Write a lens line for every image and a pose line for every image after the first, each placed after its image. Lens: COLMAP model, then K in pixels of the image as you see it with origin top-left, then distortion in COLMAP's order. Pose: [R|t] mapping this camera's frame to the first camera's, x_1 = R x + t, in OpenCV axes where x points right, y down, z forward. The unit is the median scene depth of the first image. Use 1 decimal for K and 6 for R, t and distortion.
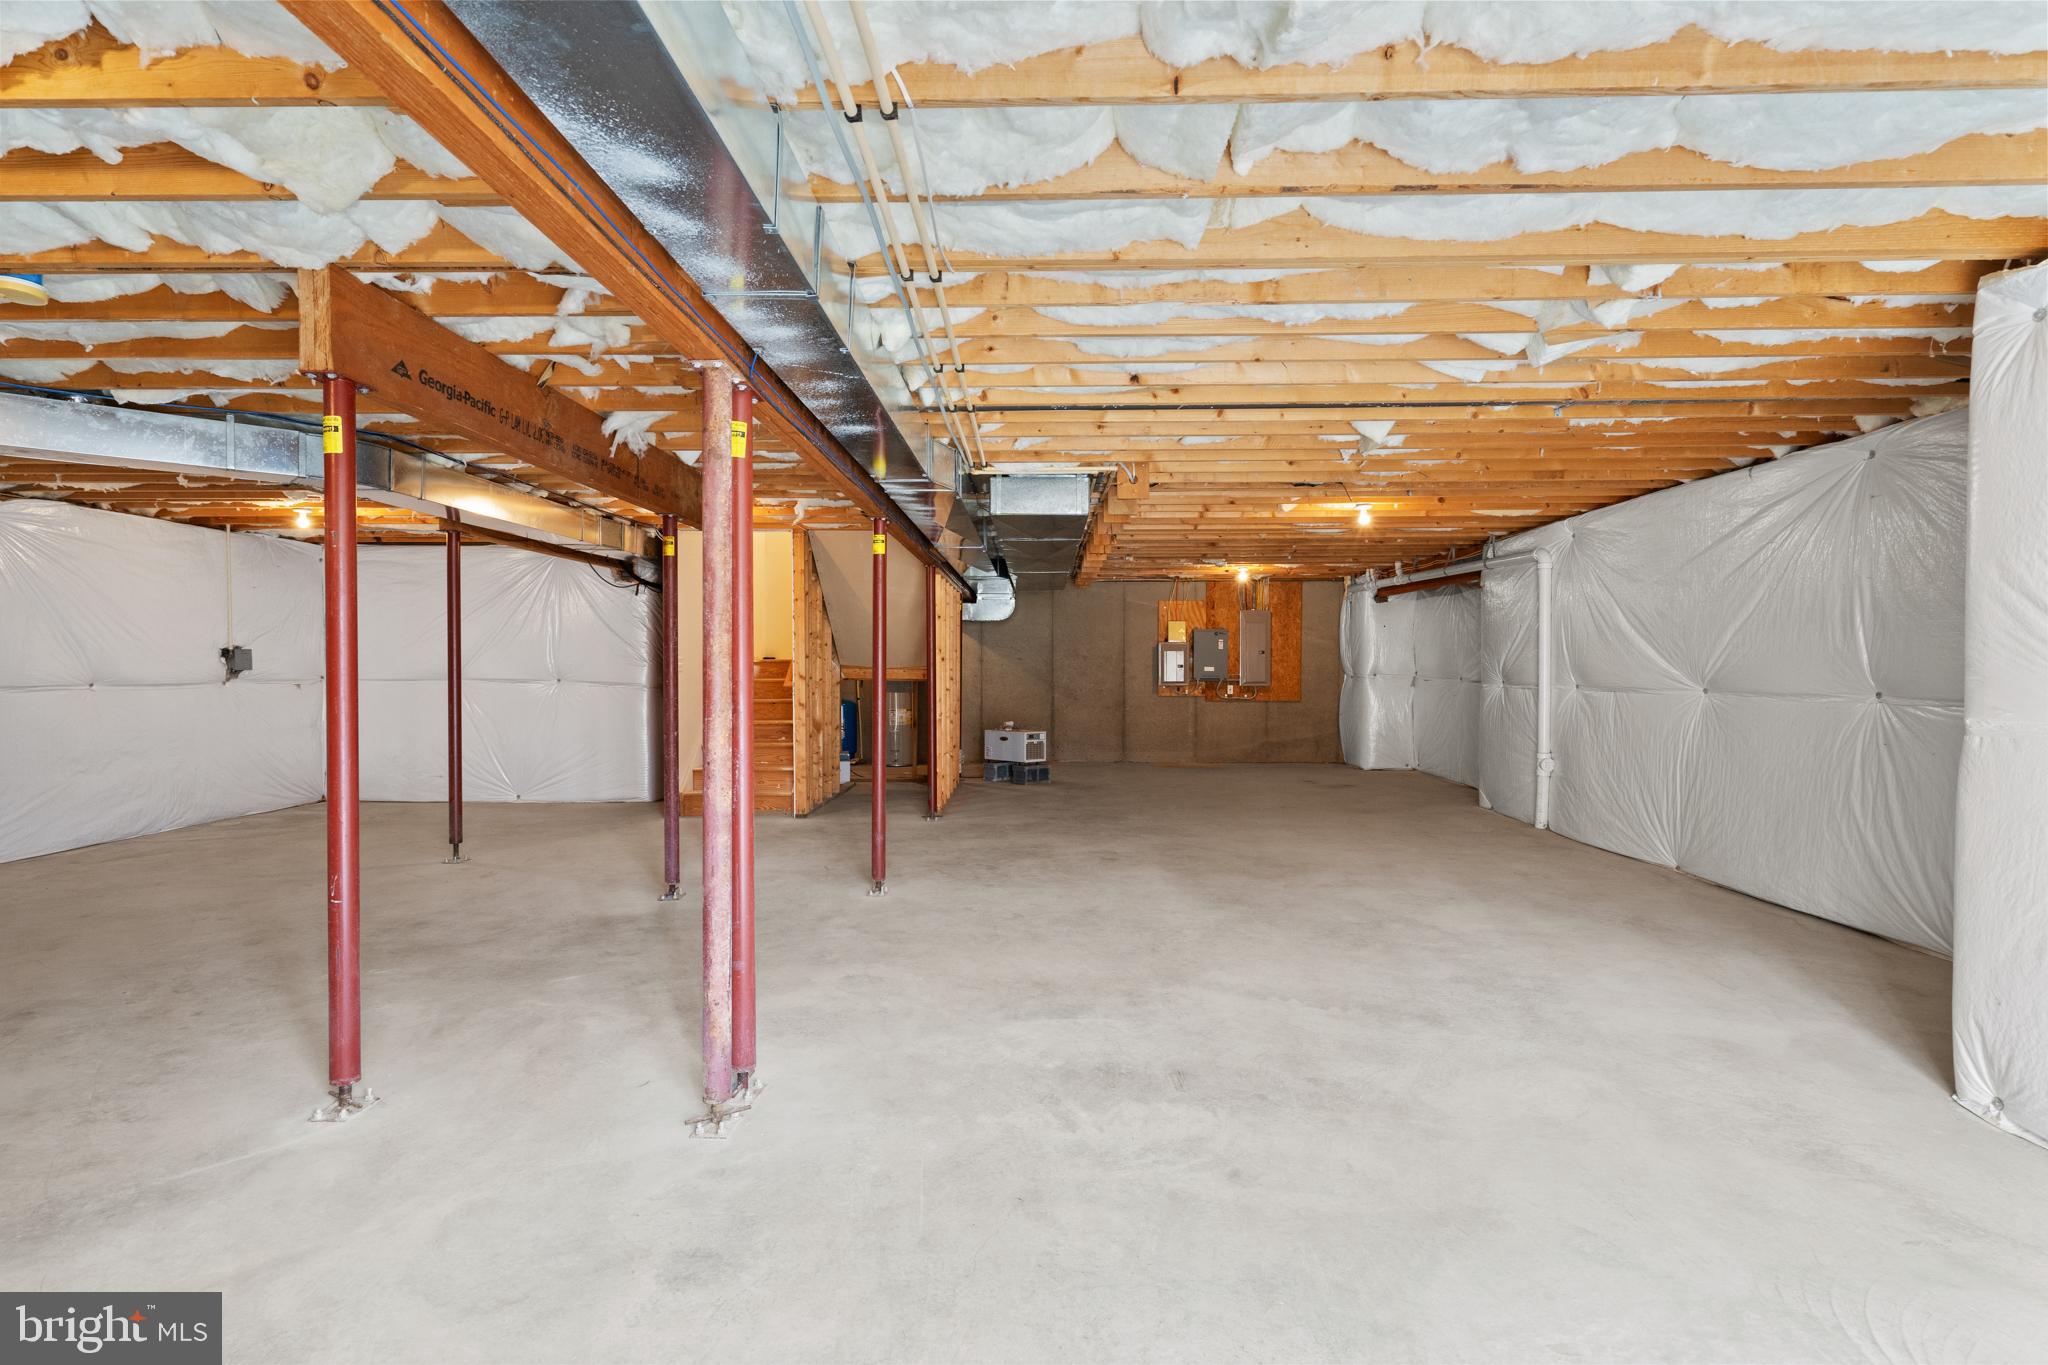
lens RADIAL K [[1025.3, 0, 1024.5], [0, 1025.3, 676.0], [0, 0, 1]] dist [0.003476, 0.000225]
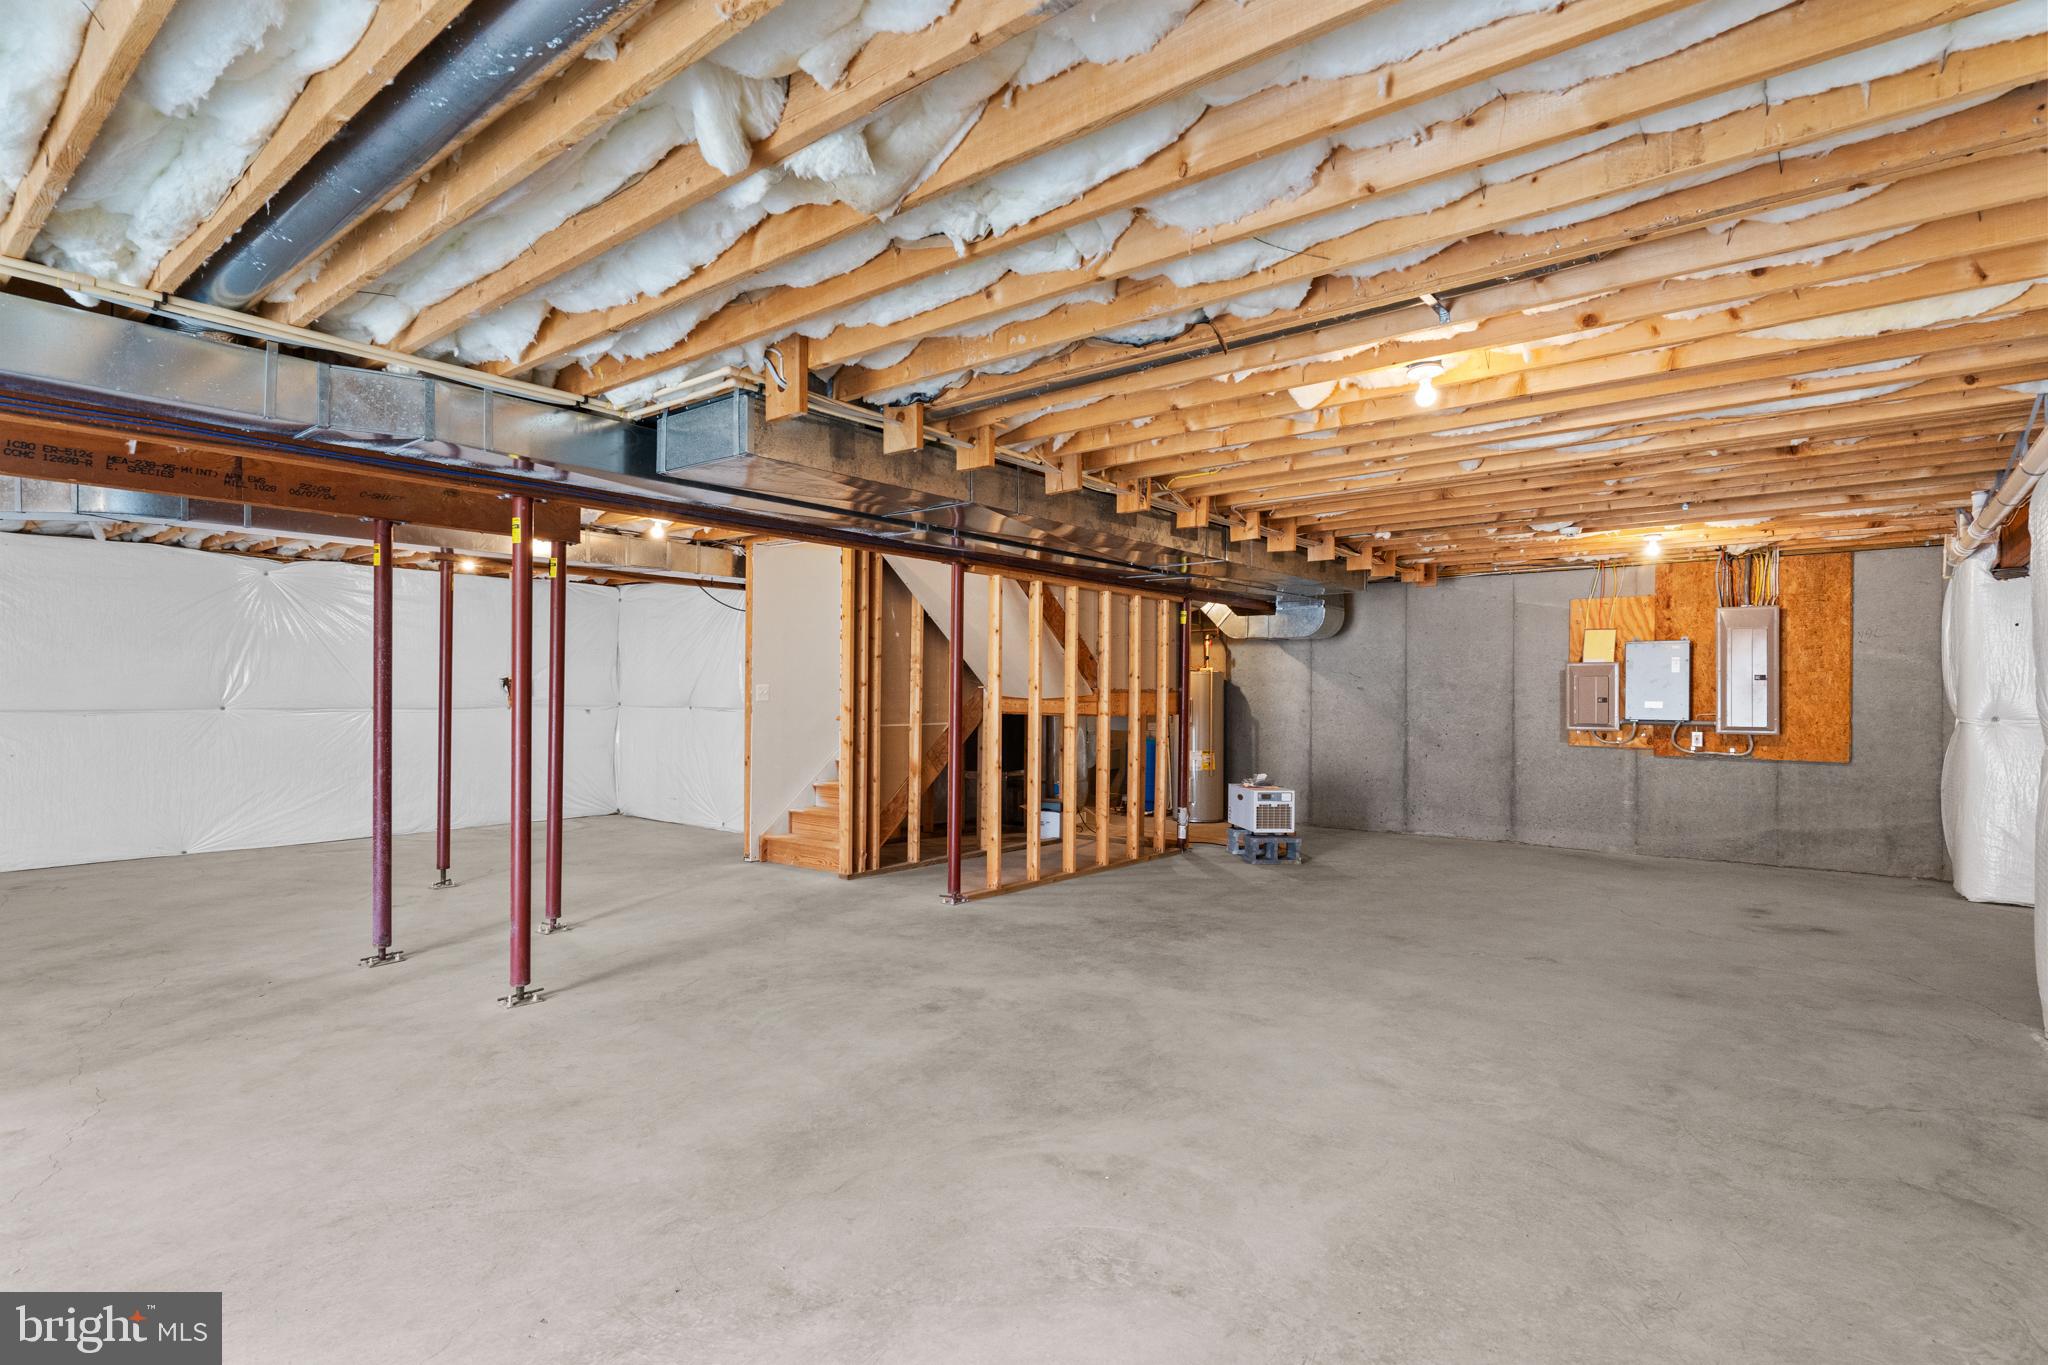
lens RADIAL K [[1025.3, 0, 1023.6], [0, 1025.3, 690.8], [0, 0, 1]] dist [0.003476, 0.000225]
pose [[0.789189, 0.002851, -0.614144, 0.257047], [-0.011549, 0.999881, -0.010200, -0.004698], [0.614042, 0.015143, 0.789128, 0.270472]]
